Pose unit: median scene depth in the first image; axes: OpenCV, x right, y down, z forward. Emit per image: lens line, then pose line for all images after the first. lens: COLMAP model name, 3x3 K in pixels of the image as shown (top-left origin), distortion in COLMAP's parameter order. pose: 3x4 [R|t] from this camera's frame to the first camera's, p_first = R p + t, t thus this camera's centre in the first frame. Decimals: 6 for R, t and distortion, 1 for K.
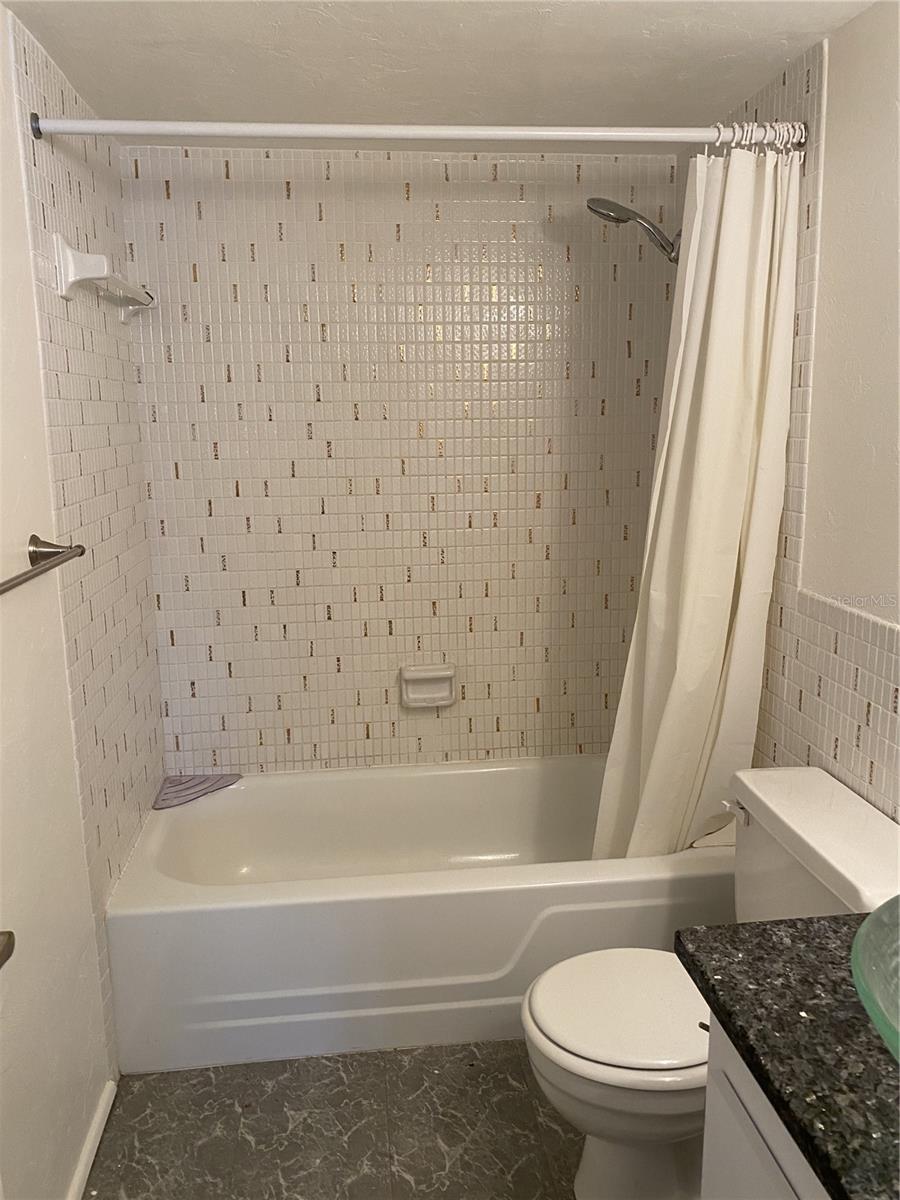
lens RADIAL K [[922.7, 0, 450.0], [0, 922.7, 600.0], [0, 0, 1]] dist [0.054994, -0.073880]
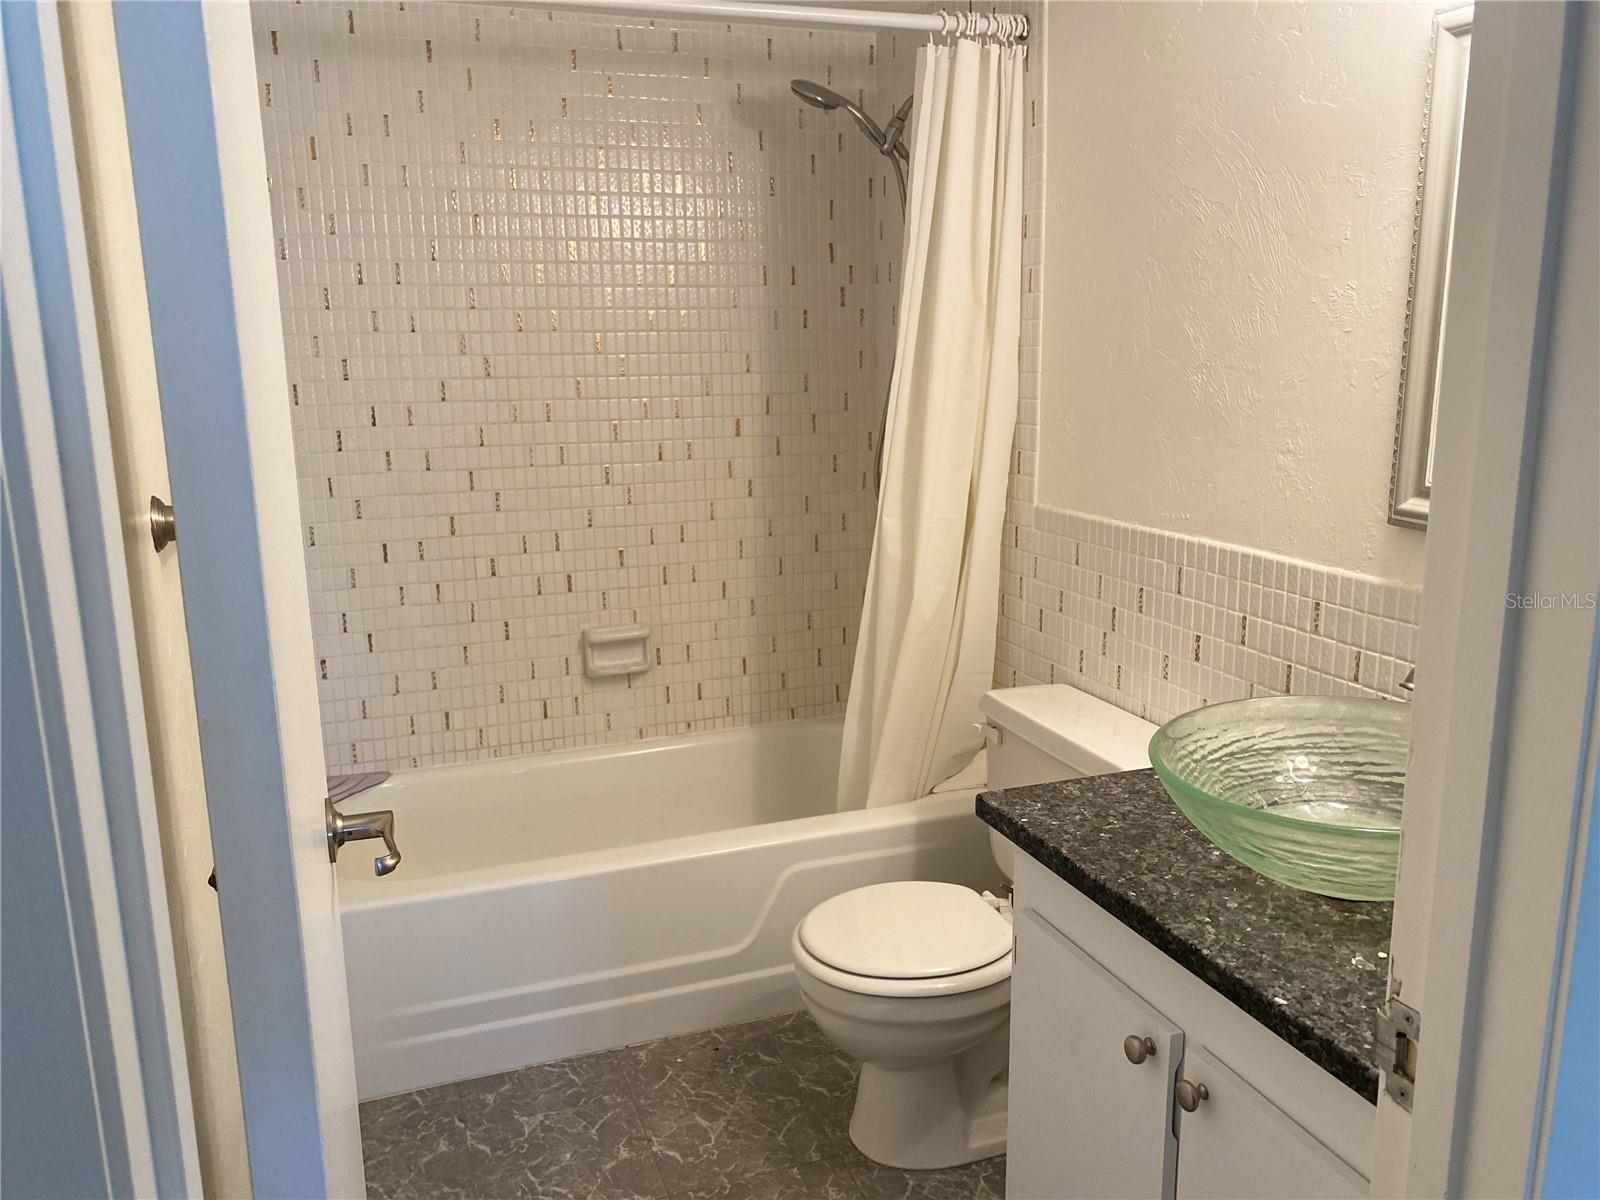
lens RADIAL K [[1228.8, 0, 808.4], [0, 1228.8, 625.4], [0, 0, 1]] dist [0.114811, -0.271165]
pose [[0.972330, -0.052757, 0.227576, -0.135297], [0.048053, 0.998502, 0.026161, 0.061064], [-0.228615, -0.014502, 0.973409, -0.173249]]
